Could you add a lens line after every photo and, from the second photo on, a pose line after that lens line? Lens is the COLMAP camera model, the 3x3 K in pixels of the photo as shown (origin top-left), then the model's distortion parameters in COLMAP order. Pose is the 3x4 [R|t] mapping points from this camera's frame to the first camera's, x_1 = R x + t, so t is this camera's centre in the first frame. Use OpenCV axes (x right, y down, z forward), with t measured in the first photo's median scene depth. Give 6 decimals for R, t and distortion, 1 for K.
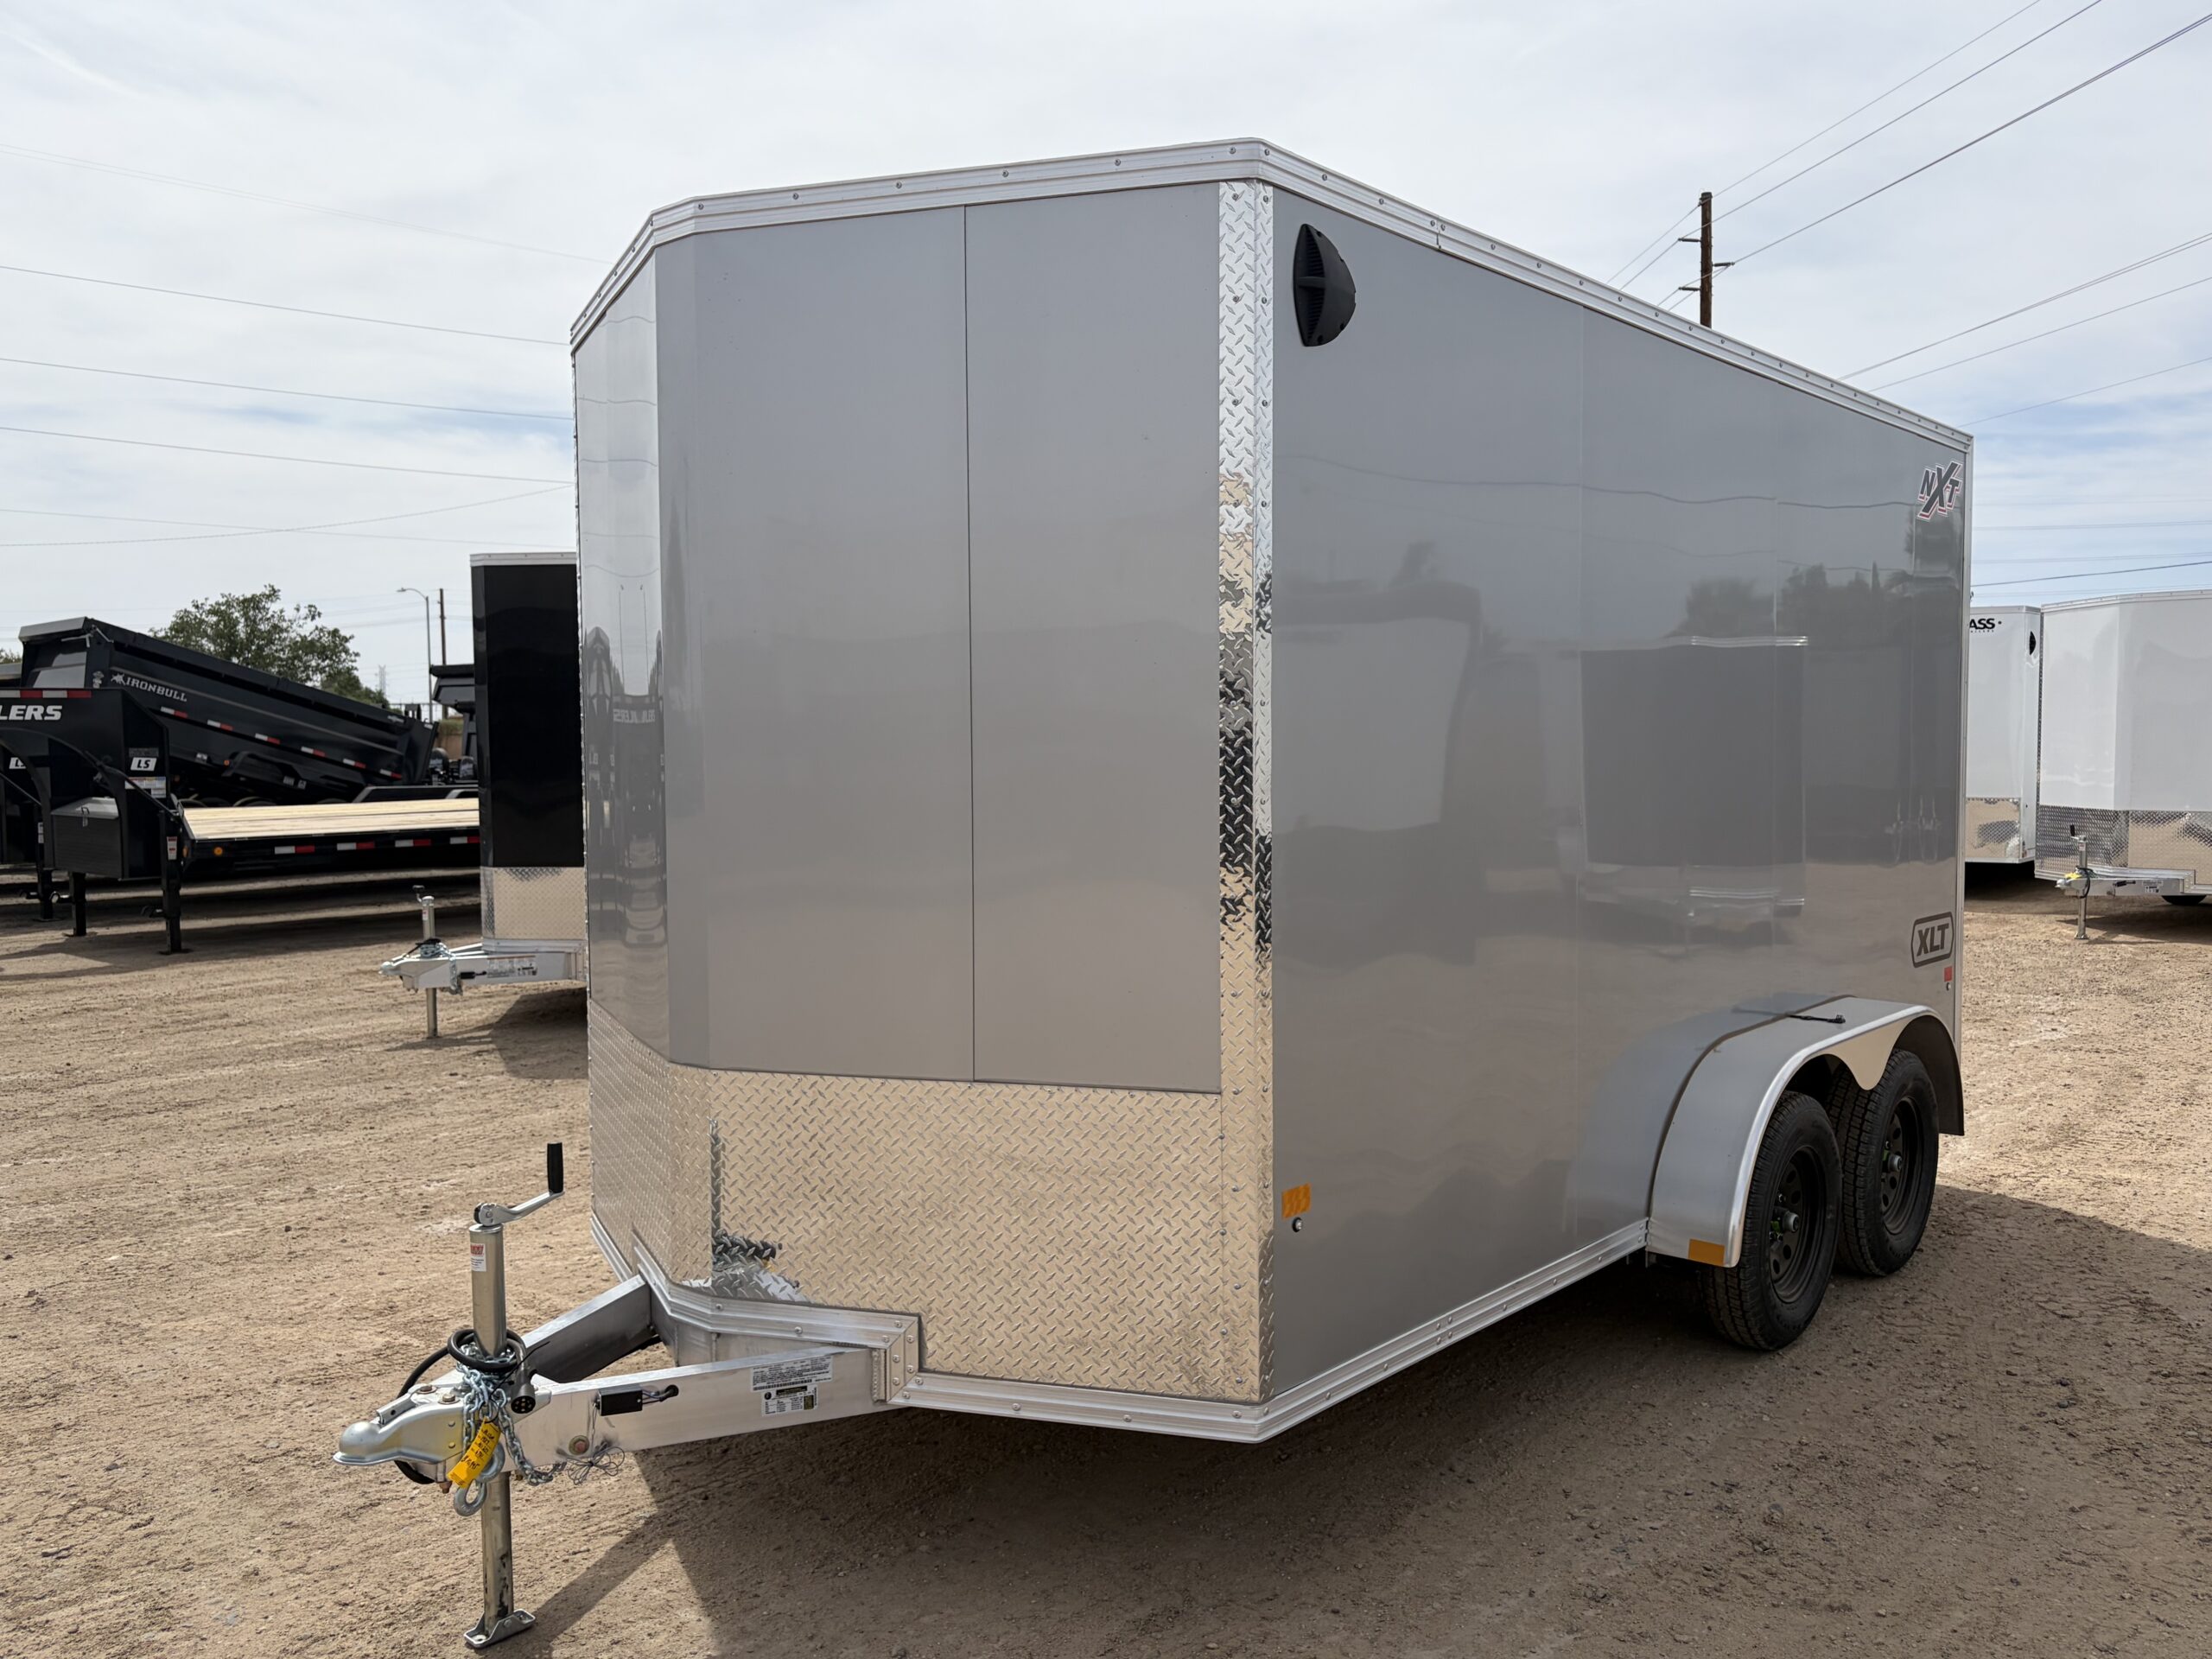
lens RADIAL K [[1765.4, 0, 1106.0], [0, 1765.4, 829.5], [0, 0, 1]] dist [0.007629, 0.003855]
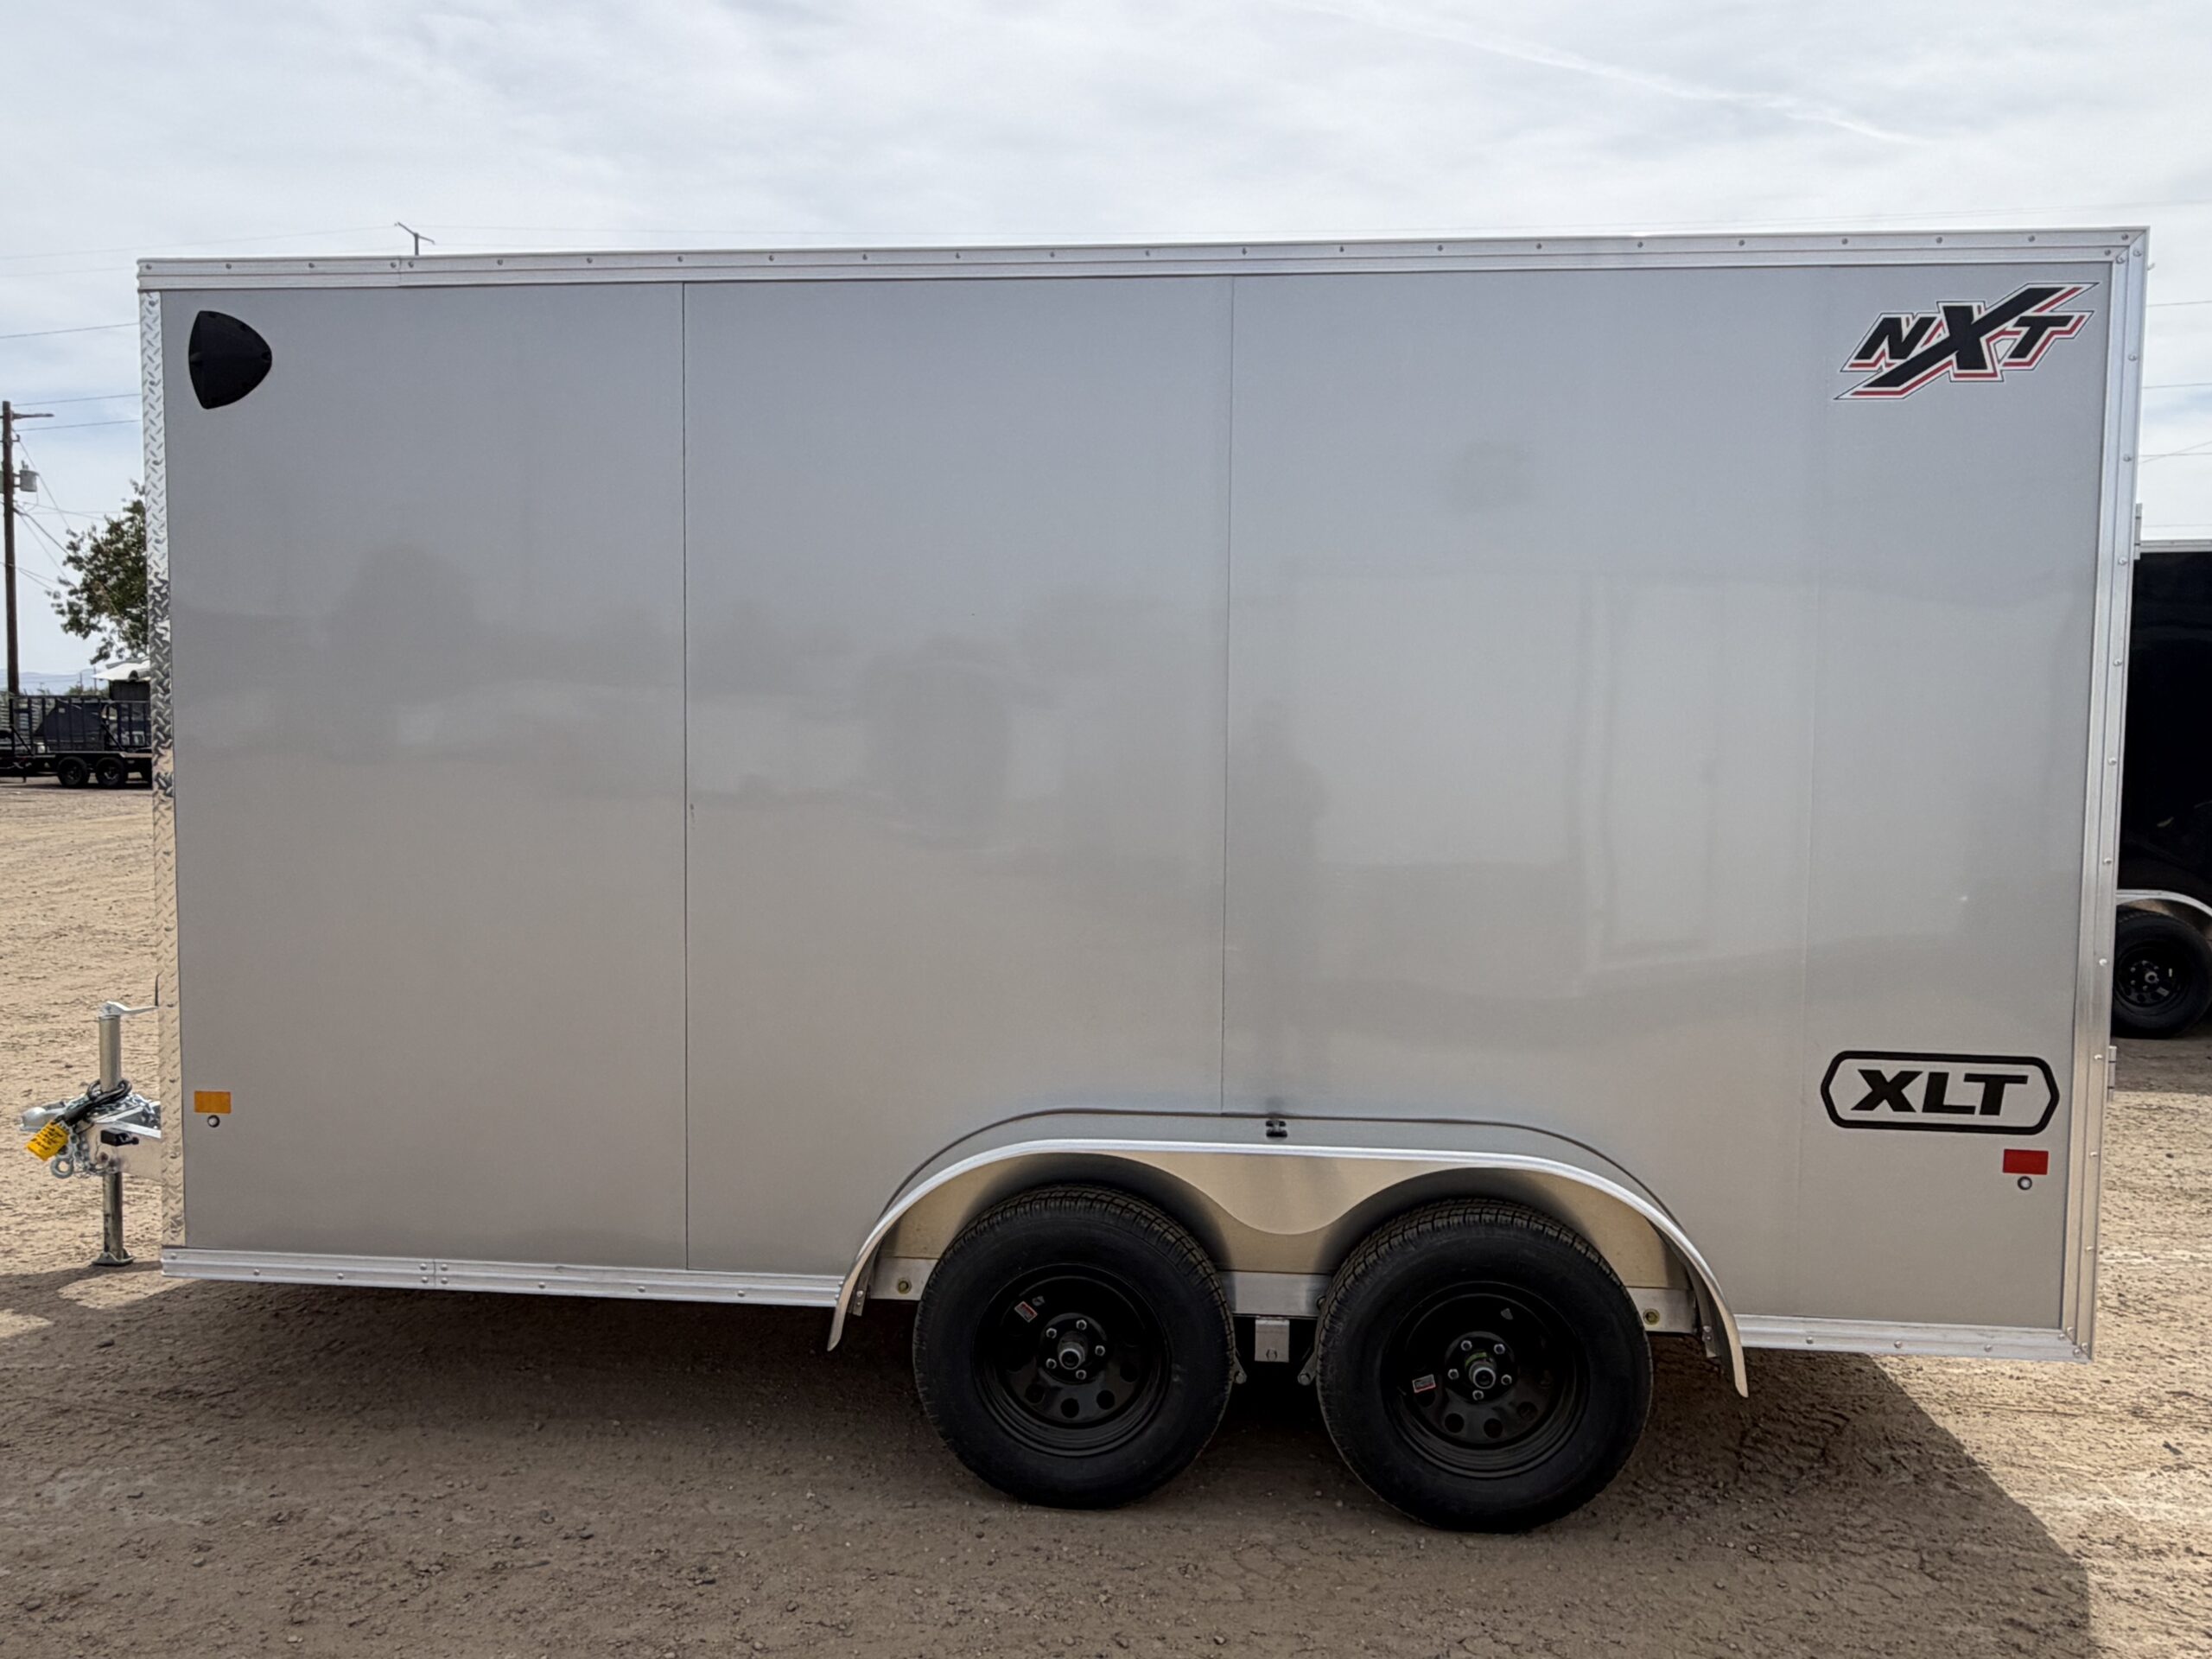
lens RADIAL K [[1651.8, 0, 1106.0], [0, 1651.8, 829.5], [0, 0, 1]] dist [0.034250, 0.000751]
pose [[0.572752, 0.058715, -0.817623, 1.273297], [-0.055743, 0.997912, 0.032614, -0.046820], [0.817831, 0.026897, 0.574829, 0.746257]]
